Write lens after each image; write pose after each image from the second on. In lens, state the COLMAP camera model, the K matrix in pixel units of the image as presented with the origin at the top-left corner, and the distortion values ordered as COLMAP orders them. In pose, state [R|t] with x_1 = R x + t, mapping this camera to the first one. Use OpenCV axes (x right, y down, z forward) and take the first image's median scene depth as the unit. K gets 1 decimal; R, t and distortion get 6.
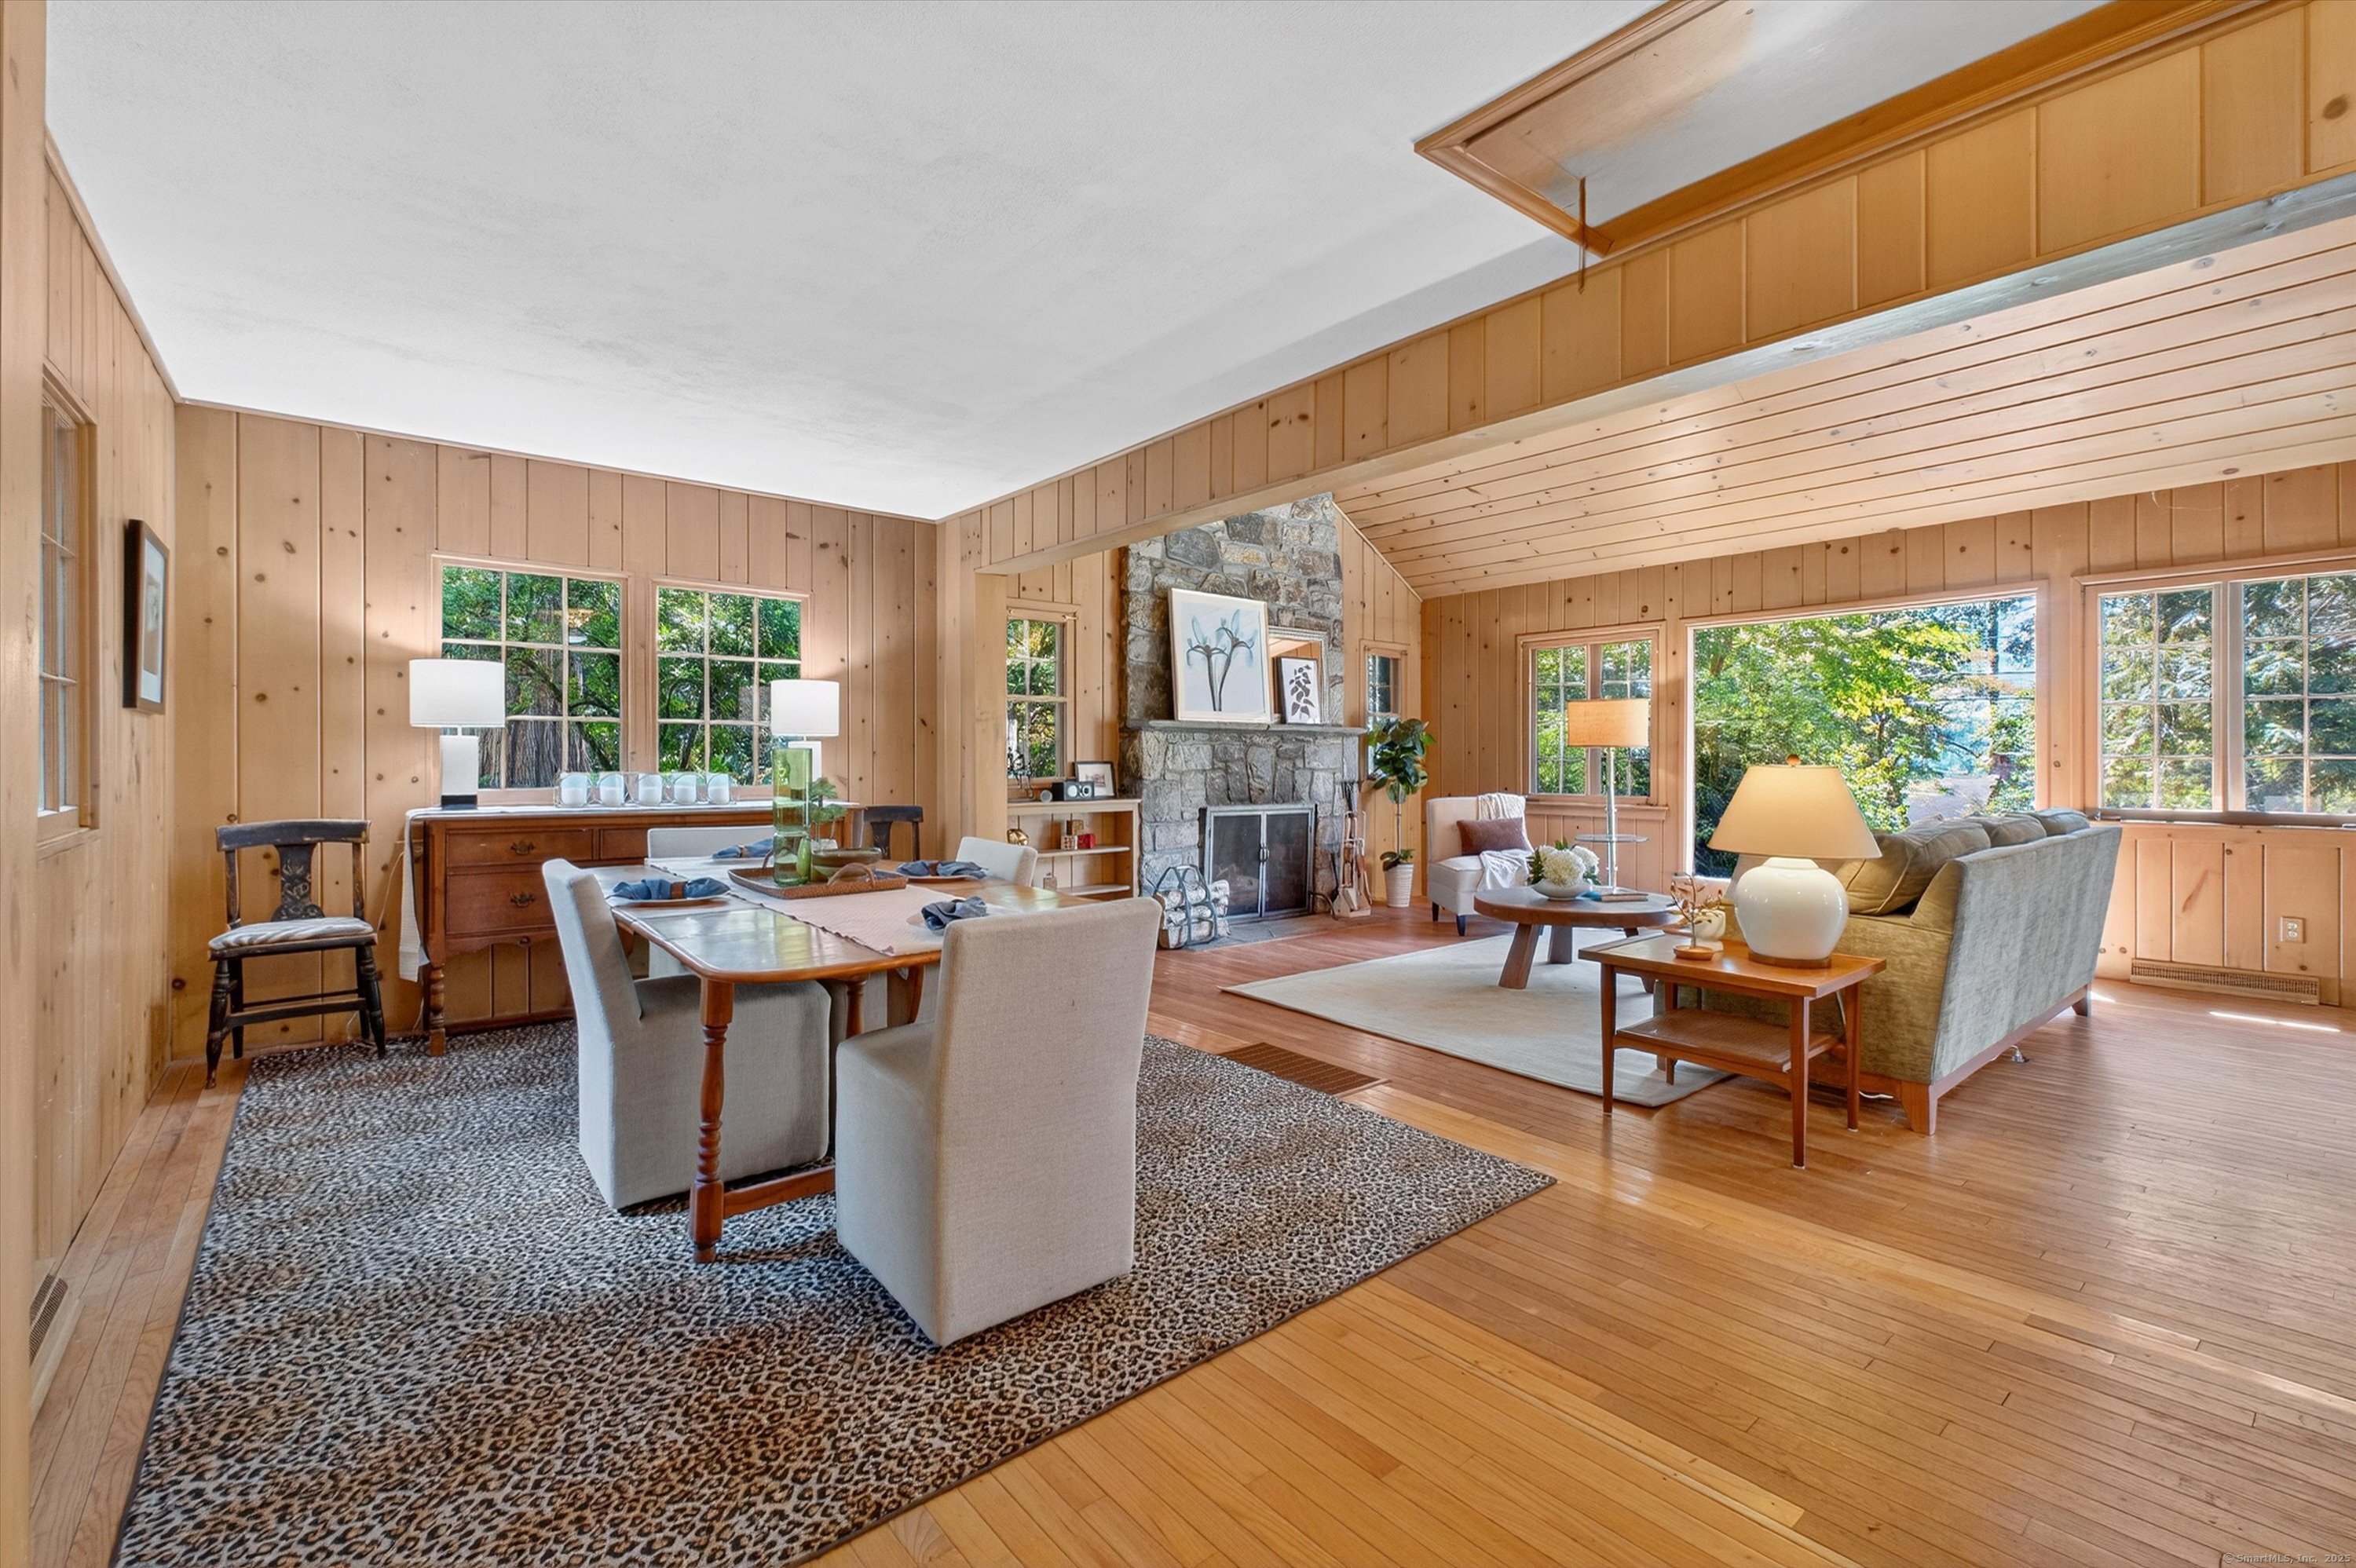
lens RADIAL K [[994.5, 0, 1185.5], [0, 994.5, 767.1], [0, 0, 1]] dist [-0.001018, 0.000079]
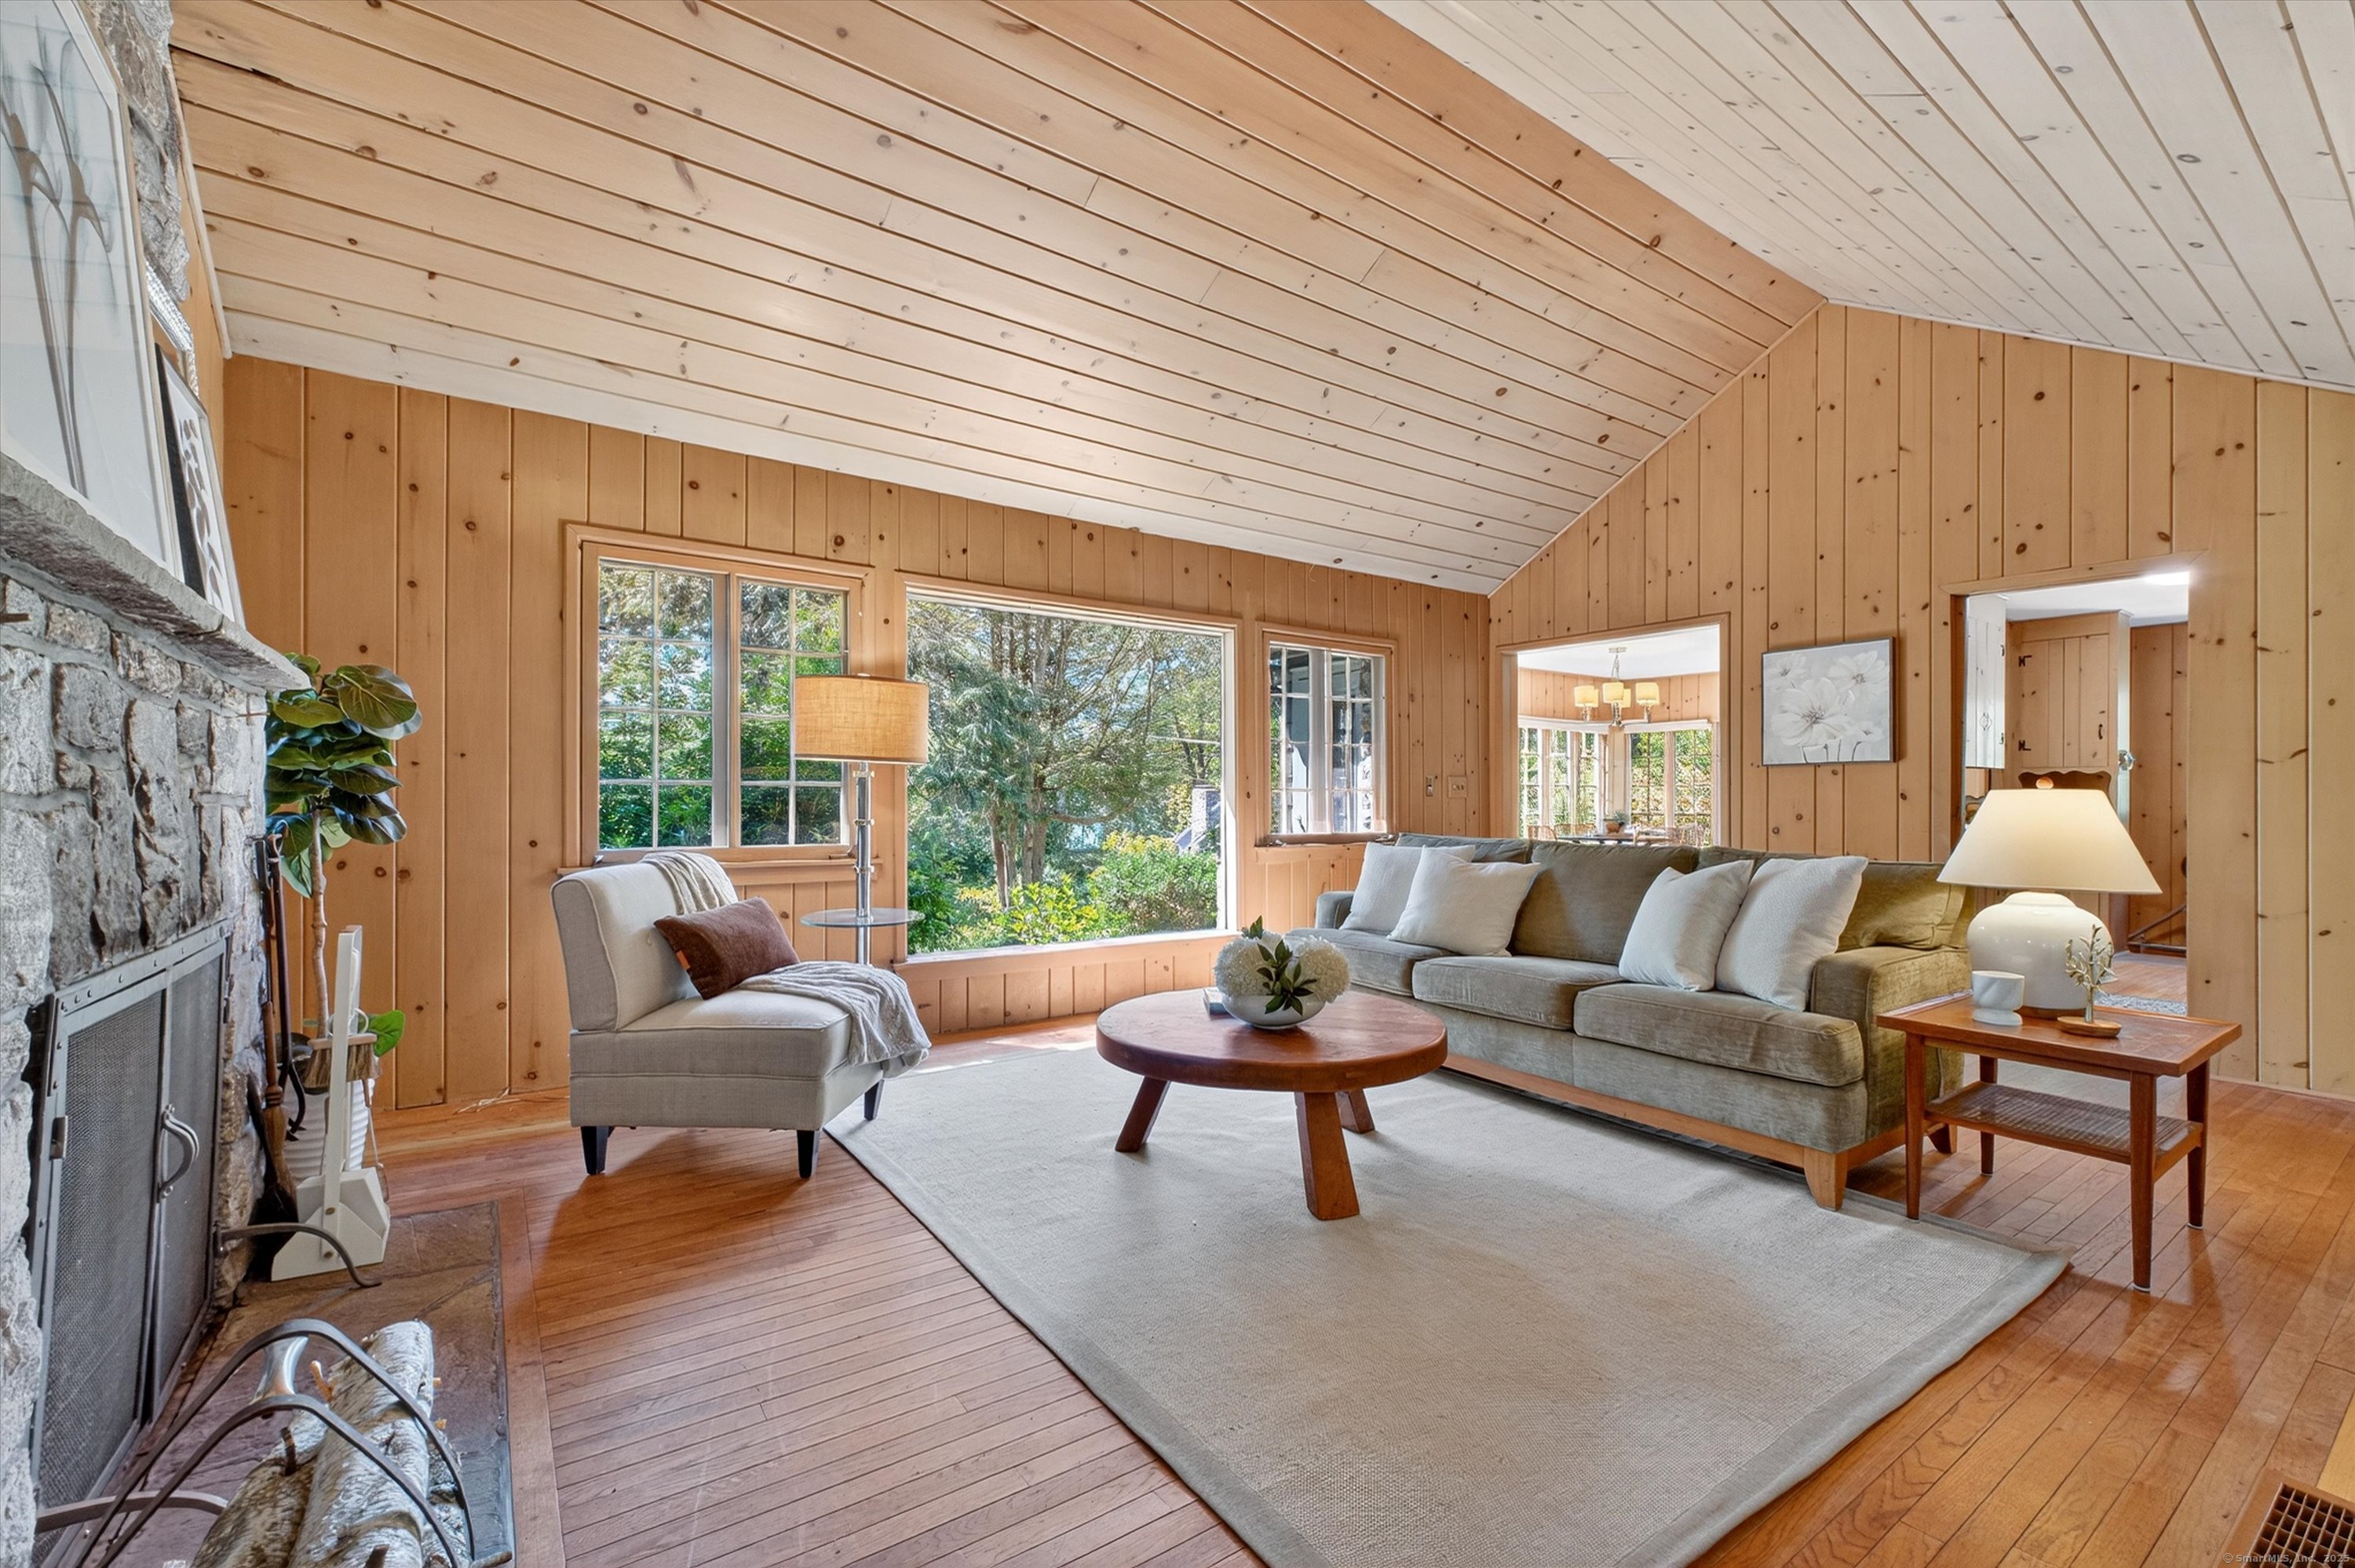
lens RADIAL K [[994.1, 0, 1181.9], [0, 994.1, 799.4], [0, 0, 1]] dist [-0.001018, 0.000079]
pose [[0.074488, 0.005461, 0.997207, -0.167817], [0.001907, 0.999982, -0.005619, 0.007483], [-0.997220, 0.002320, 0.074477, 0.892073]]
